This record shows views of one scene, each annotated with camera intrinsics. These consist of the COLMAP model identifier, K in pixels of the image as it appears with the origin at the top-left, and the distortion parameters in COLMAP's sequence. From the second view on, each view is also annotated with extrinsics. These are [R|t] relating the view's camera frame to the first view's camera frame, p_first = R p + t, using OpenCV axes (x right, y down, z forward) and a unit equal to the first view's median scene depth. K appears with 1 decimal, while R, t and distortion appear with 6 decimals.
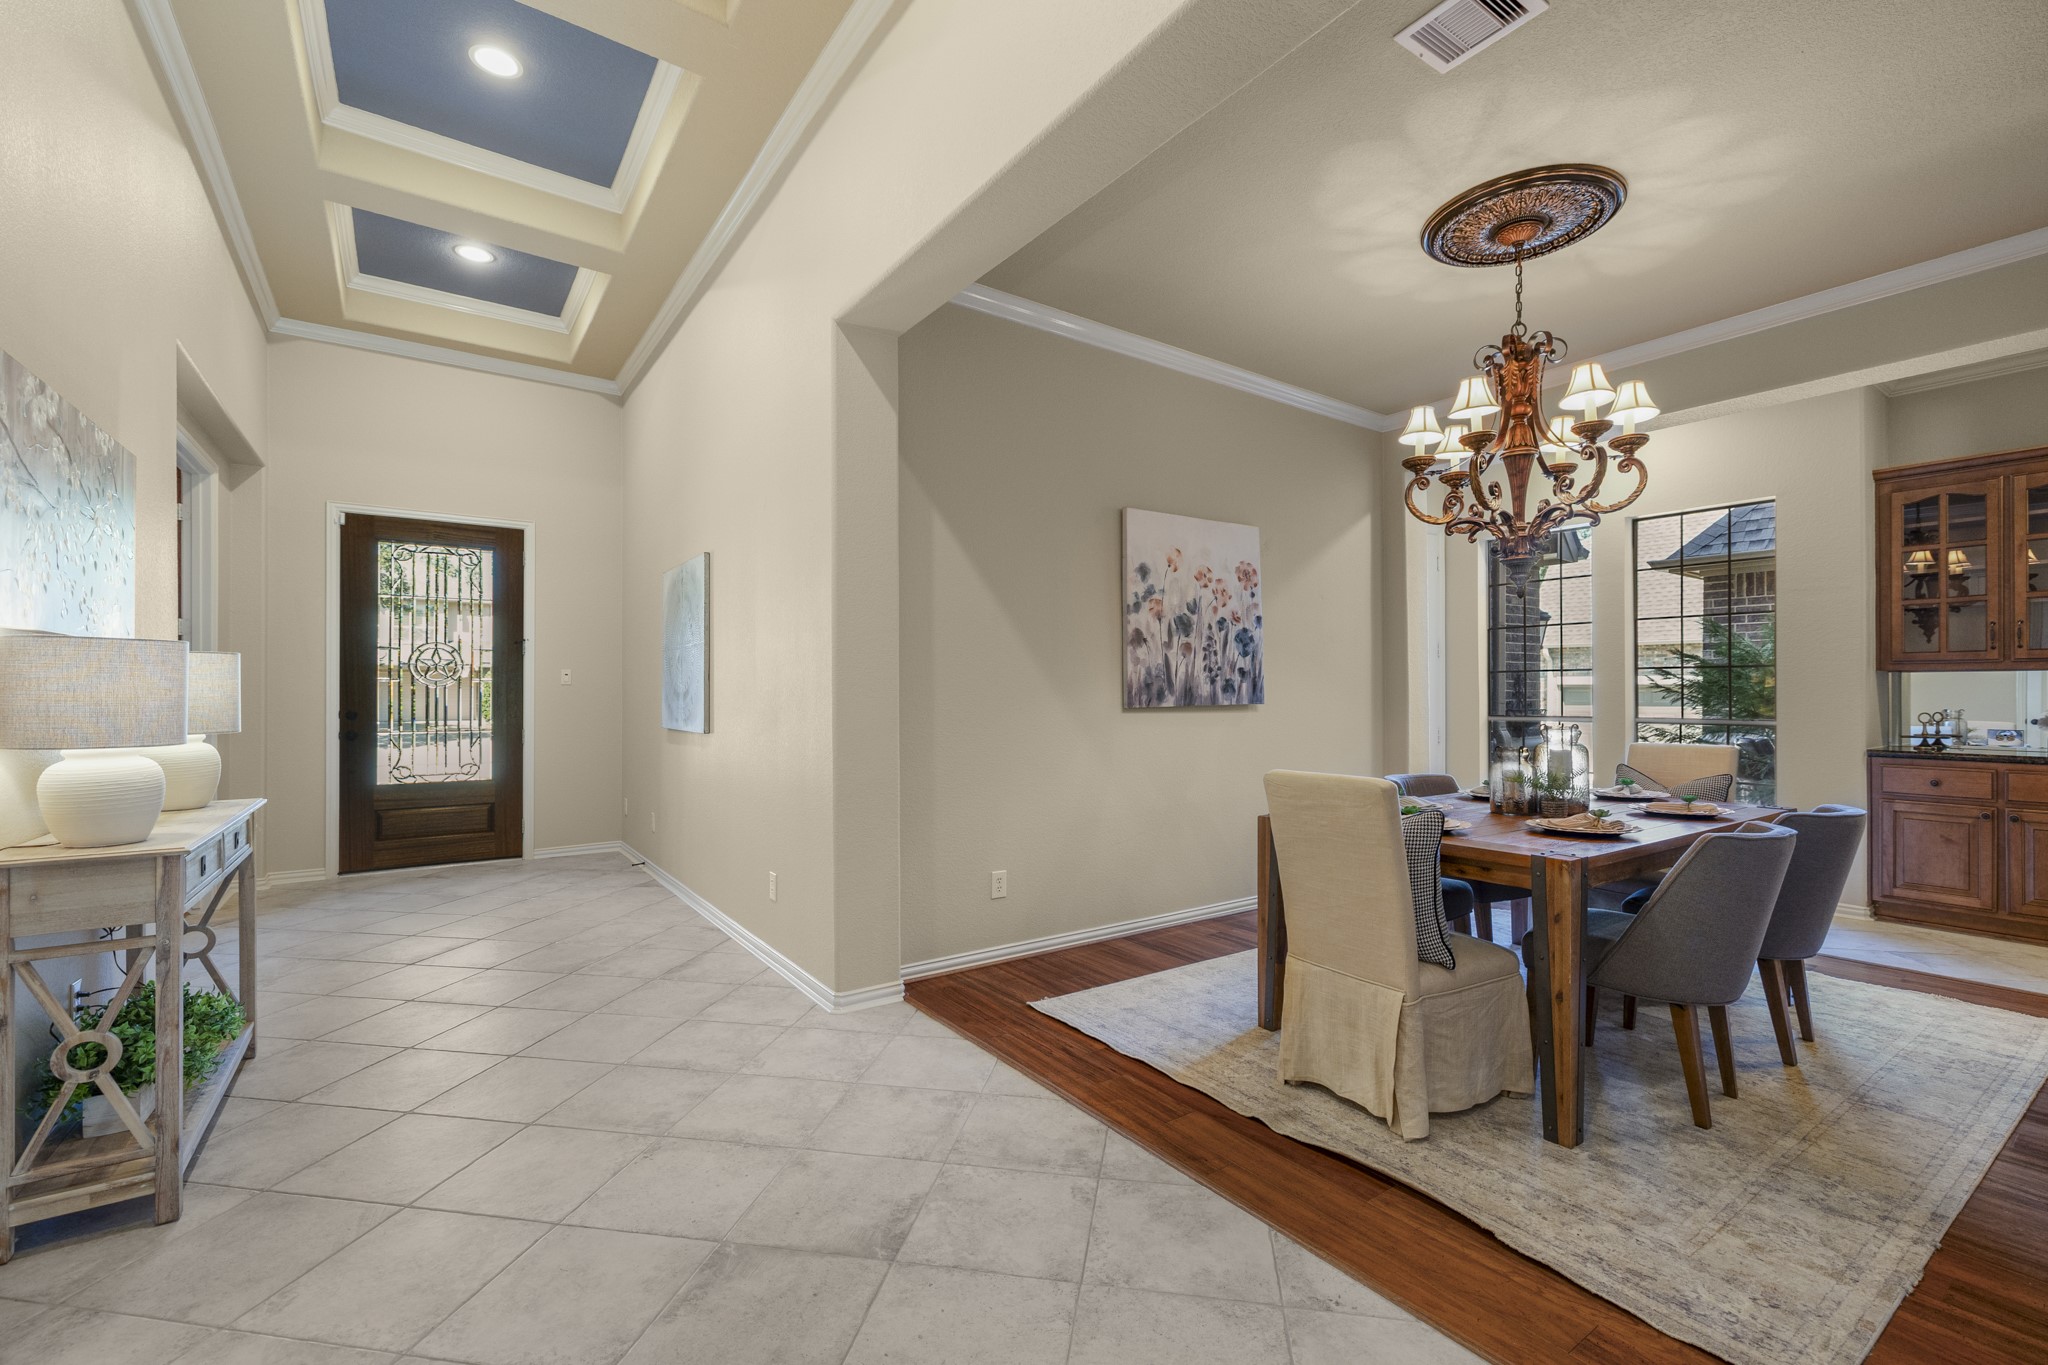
lens RADIAL K [[870.1, 0, 1022.1], [0, 870.1, 700.2], [0, 0, 1]] dist [-0.007411, 0.000370]
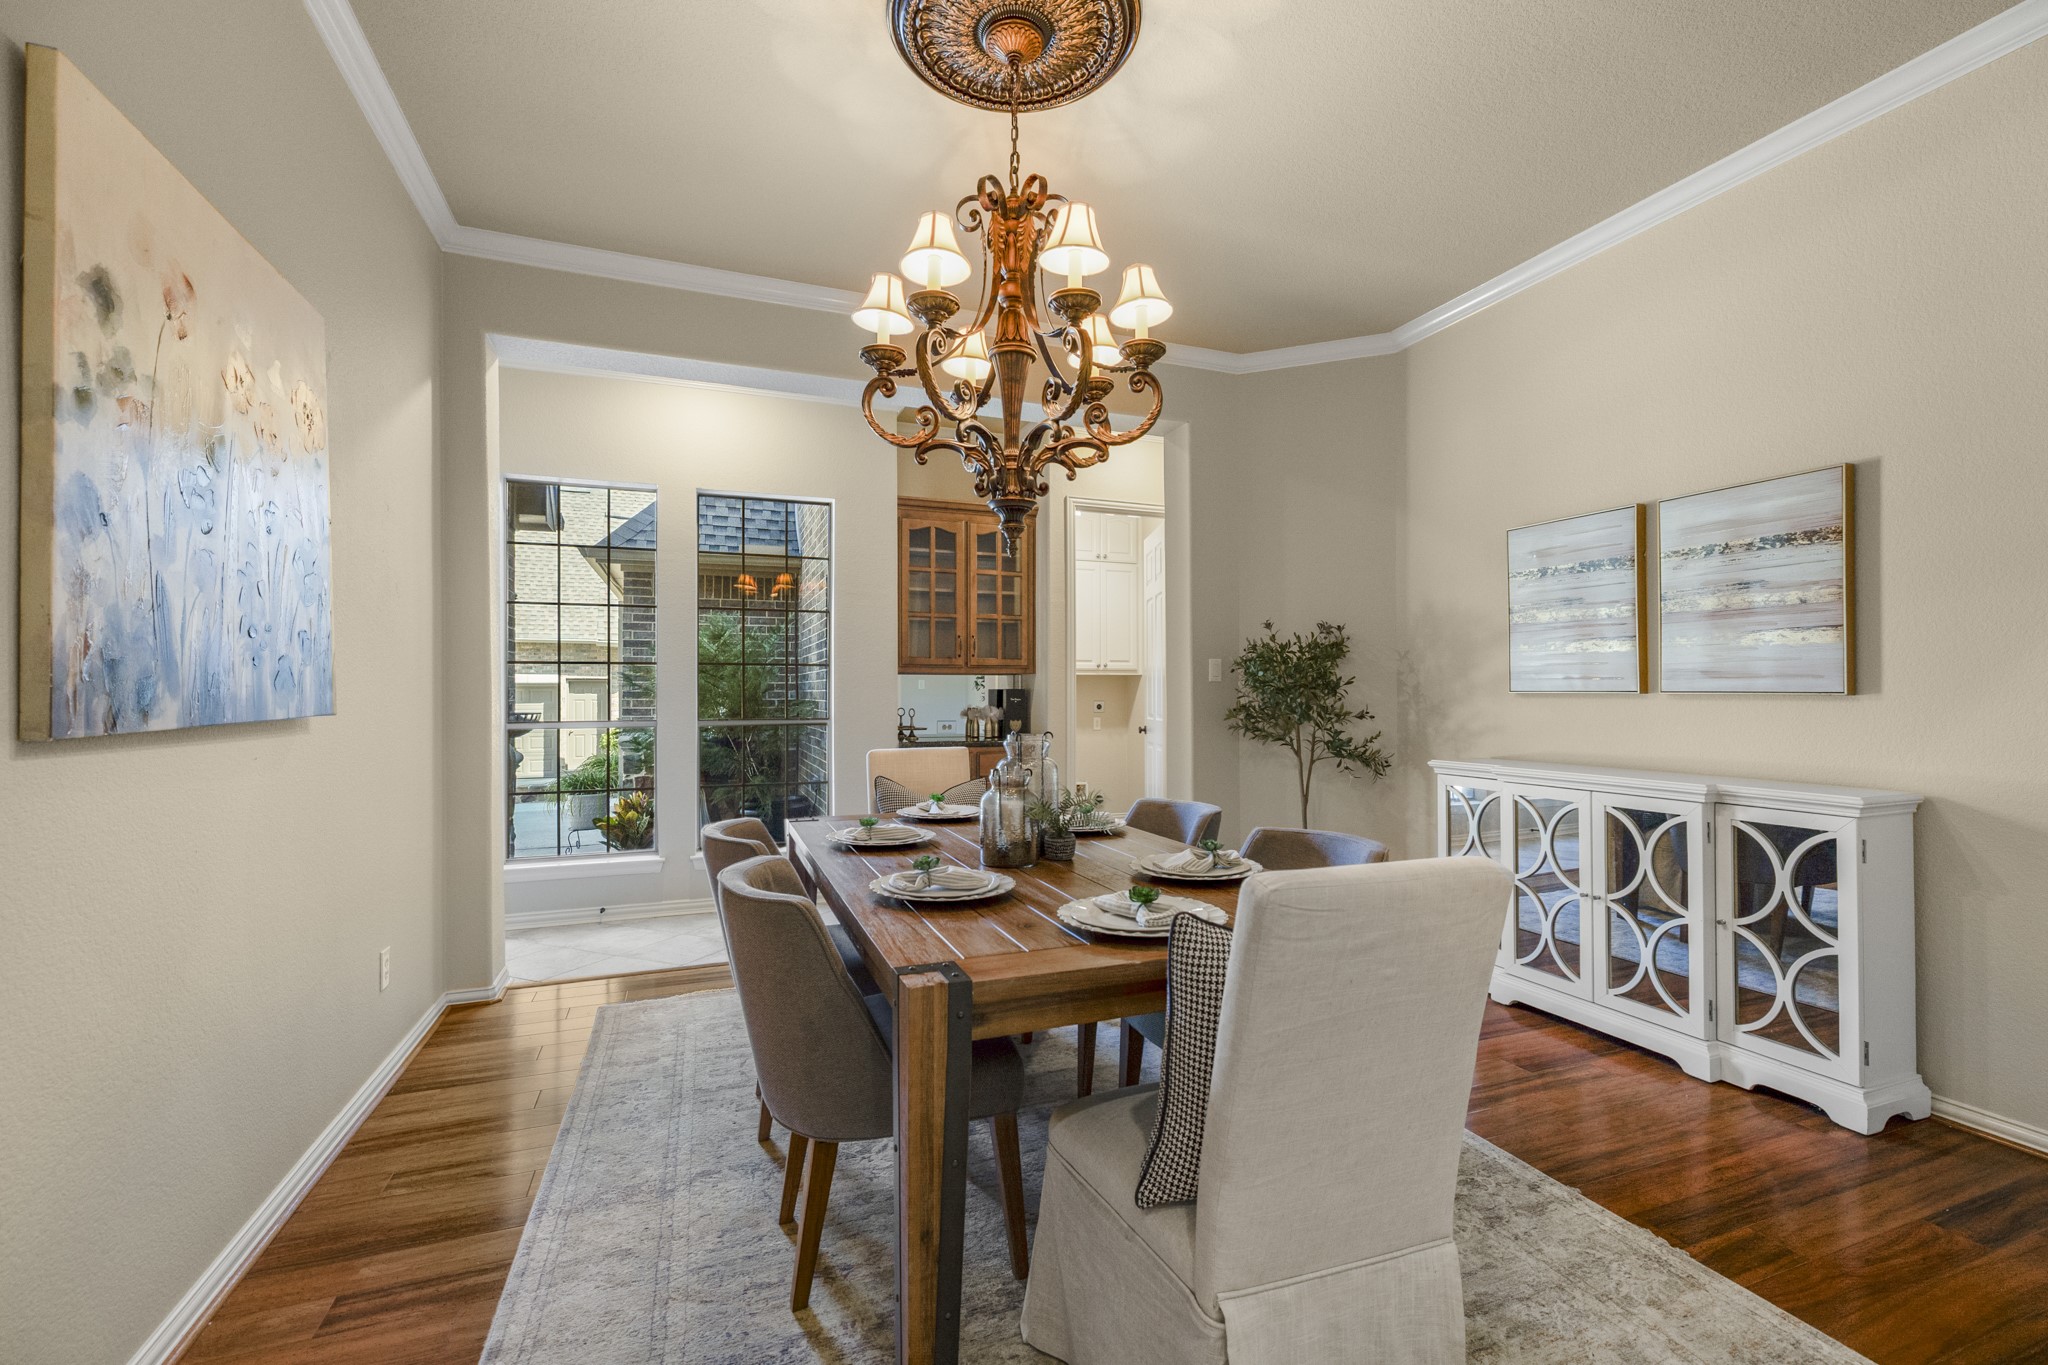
lens RADIAL K [[870.1, 0, 1025.1], [0, 870.1, 692.1], [0, 0, 1]] dist [-0.007411, 0.000370]
pose [[0.240464, 0.001314, 0.970657, -0.077726], [0.010198, 0.999940, -0.003880, -0.002874], [-0.970604, 0.010832, 0.240437, 0.602867]]
